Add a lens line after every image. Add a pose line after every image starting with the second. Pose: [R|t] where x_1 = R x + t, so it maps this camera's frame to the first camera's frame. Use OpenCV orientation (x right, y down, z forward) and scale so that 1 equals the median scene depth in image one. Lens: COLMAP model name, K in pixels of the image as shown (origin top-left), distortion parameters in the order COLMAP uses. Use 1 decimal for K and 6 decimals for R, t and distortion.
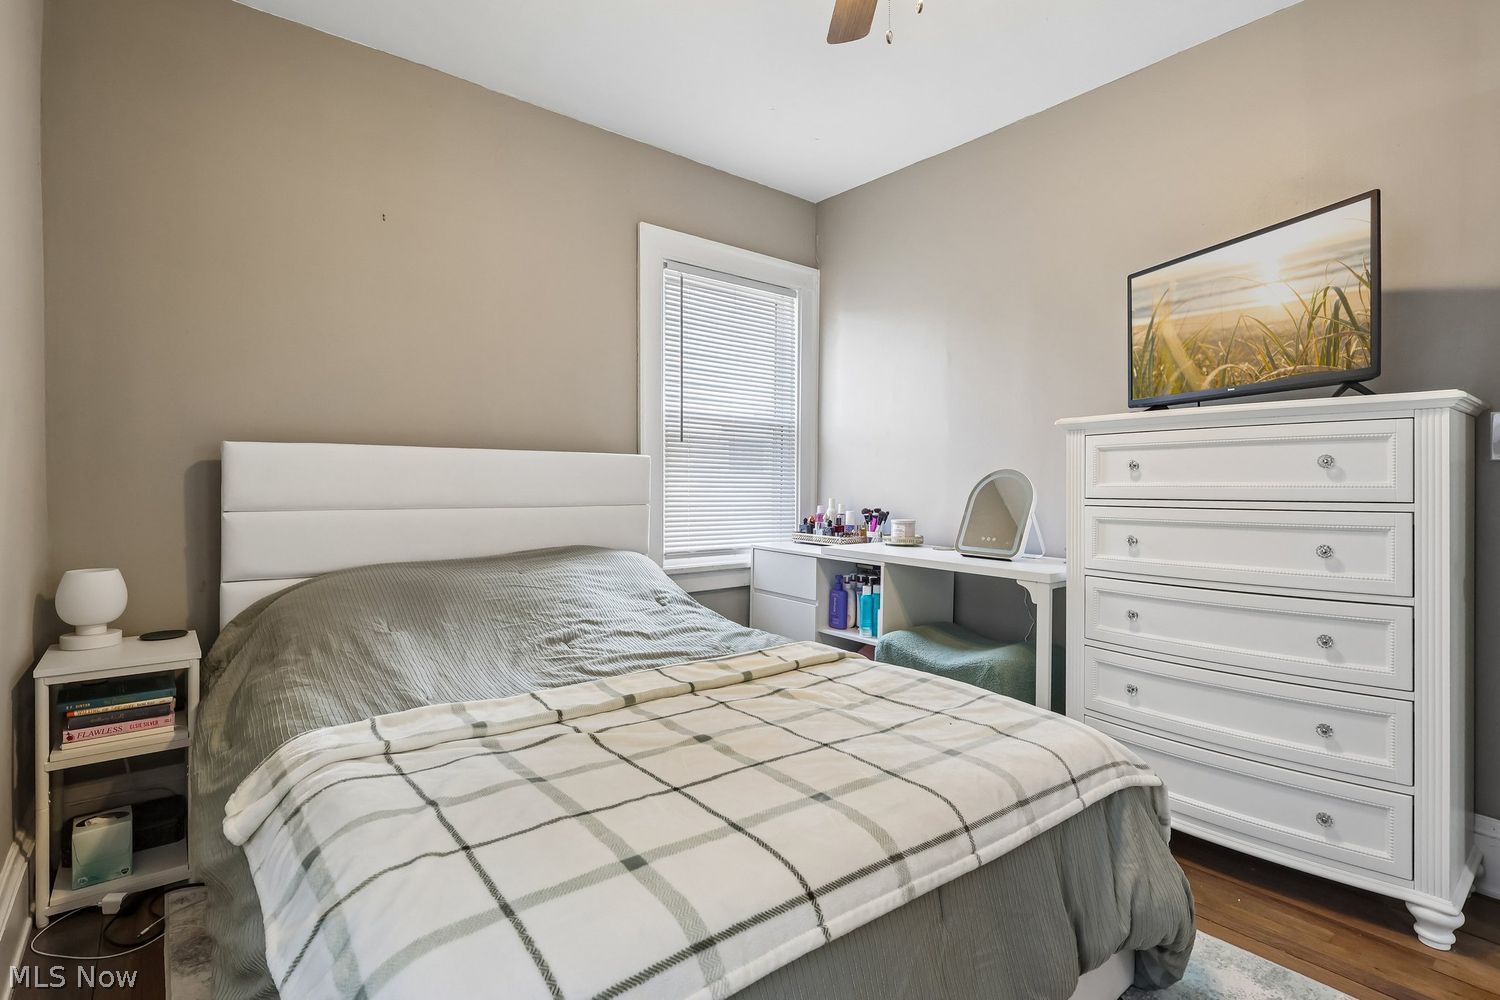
lens RADIAL K [[724.1, 0, 744.2], [0, 724.1, 493.8], [0, 0, 1]] dist [0.002818, 0.000299]
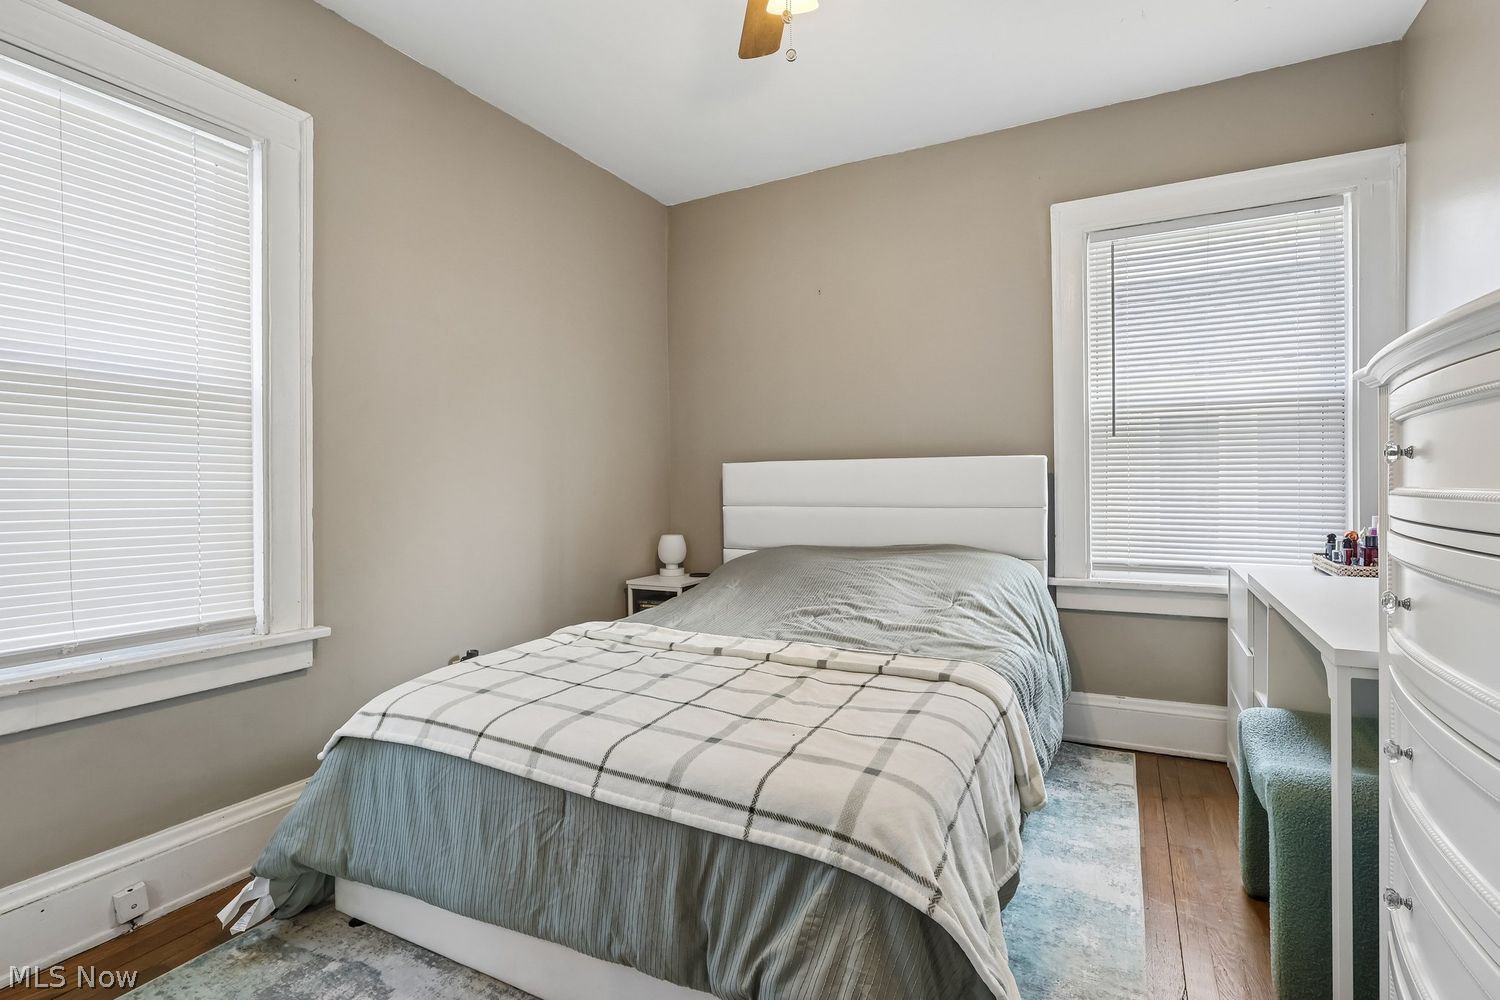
lens RADIAL K [[724.1, 0, 744.2], [0, 724.1, 493.8], [0, 0, 1]] dist [0.002818, 0.000299]
pose [[0.383819, 0.004004, -0.923400, 0.839526], [-0.000679, 0.999992, 0.004054, -0.009819], [0.923408, -0.000929, 0.383819, 0.404462]]
